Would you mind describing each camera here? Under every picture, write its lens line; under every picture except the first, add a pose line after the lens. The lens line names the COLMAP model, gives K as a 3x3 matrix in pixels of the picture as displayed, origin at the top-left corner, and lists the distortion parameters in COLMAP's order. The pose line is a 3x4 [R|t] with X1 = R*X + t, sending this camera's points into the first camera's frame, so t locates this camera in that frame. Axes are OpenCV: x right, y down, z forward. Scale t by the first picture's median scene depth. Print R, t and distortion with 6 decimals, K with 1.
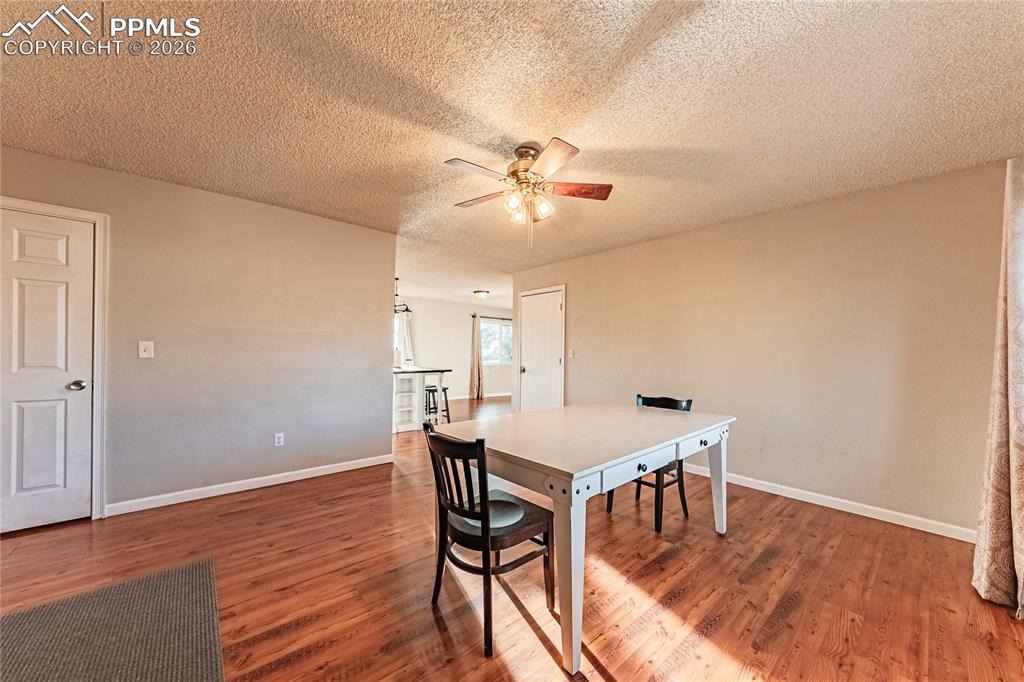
lens RADIAL K [[358.6, 0, 511.3], [0, 358.6, 352.2], [0, 0, 1]] dist [0.000100, -0.000076]
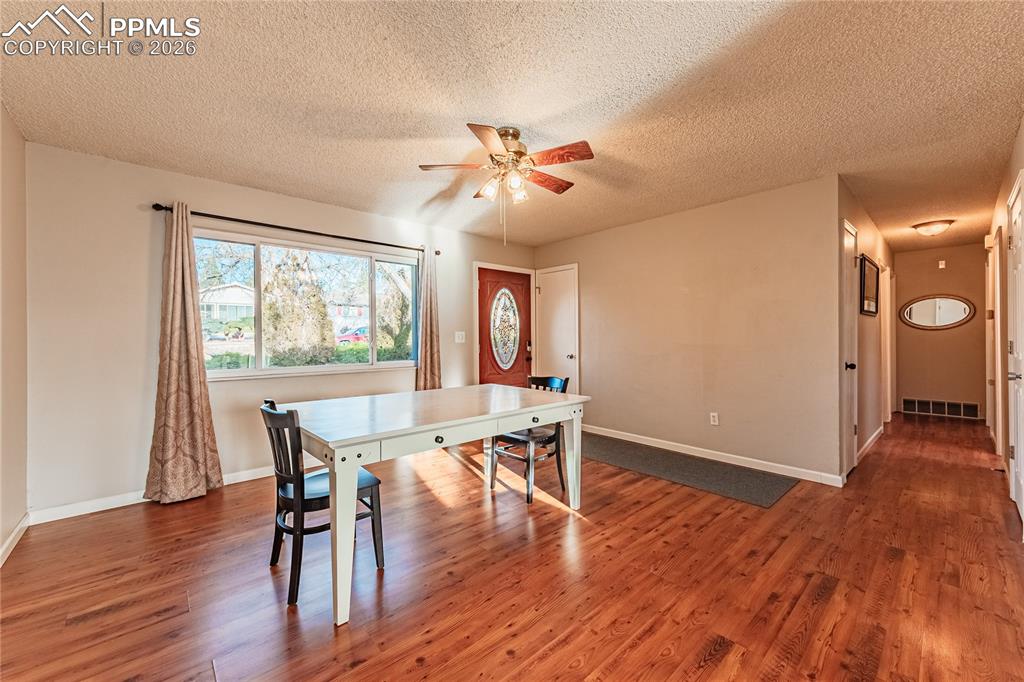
lens RADIAL K [[385.1, 0, 512.0], [0, 385.1, 341.0], [0, 0, 1]] dist [0.000345, 0.000131]
pose [[-0.999709, -0.007261, -0.022993, 0.051052], [-0.007377, 0.999961, 0.004923, 0.012650], [0.022956, 0.005091, -0.999724, 2.128015]]
